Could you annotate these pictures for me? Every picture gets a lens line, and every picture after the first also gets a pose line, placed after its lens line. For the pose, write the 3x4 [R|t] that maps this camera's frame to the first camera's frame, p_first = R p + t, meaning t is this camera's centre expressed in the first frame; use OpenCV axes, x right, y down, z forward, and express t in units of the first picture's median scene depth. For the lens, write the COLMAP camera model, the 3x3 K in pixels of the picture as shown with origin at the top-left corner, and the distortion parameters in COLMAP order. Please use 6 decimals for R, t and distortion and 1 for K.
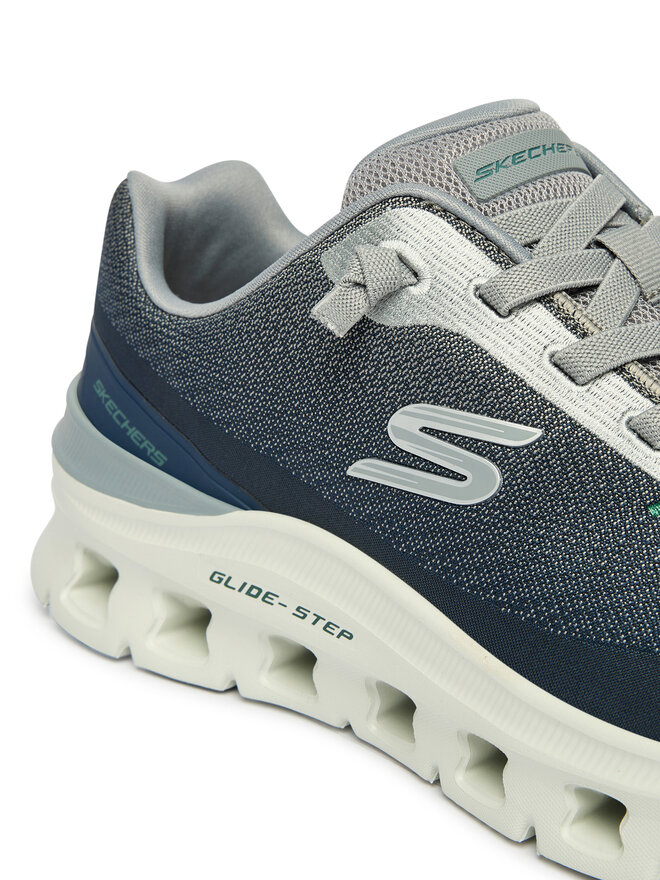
lens RADIAL K [[1804.7, 0, 330.1], [0, 1804.7, 439.4], [0, 0, 1]] dist [-0.037505, 0.000000]
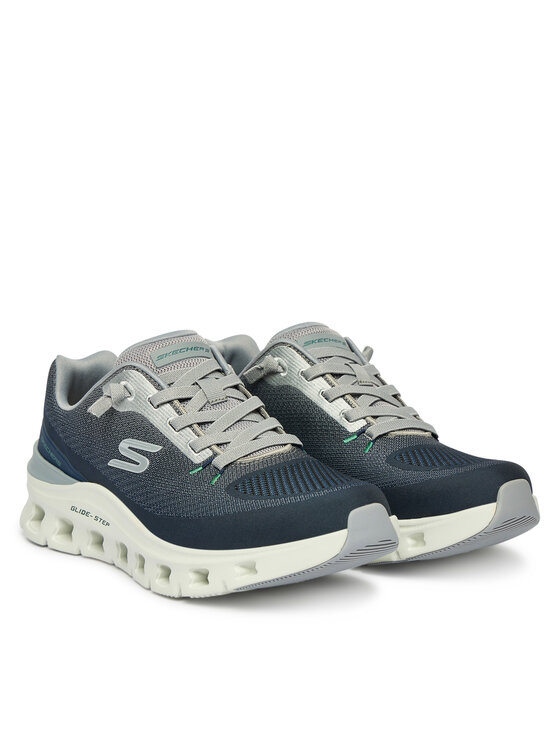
lens RADIAL K [[2189.5, 0, 280.1], [0, 2189.5, 372.9], [0, 0, 1]] dist [-0.368616, 0.000000]
pose [[0.981705, 0.010968, -0.190092, 0.917693], [-0.035912, 0.991087, -0.128281, 0.303902], [0.186991, 0.132760, 0.973349, -2.265950]]
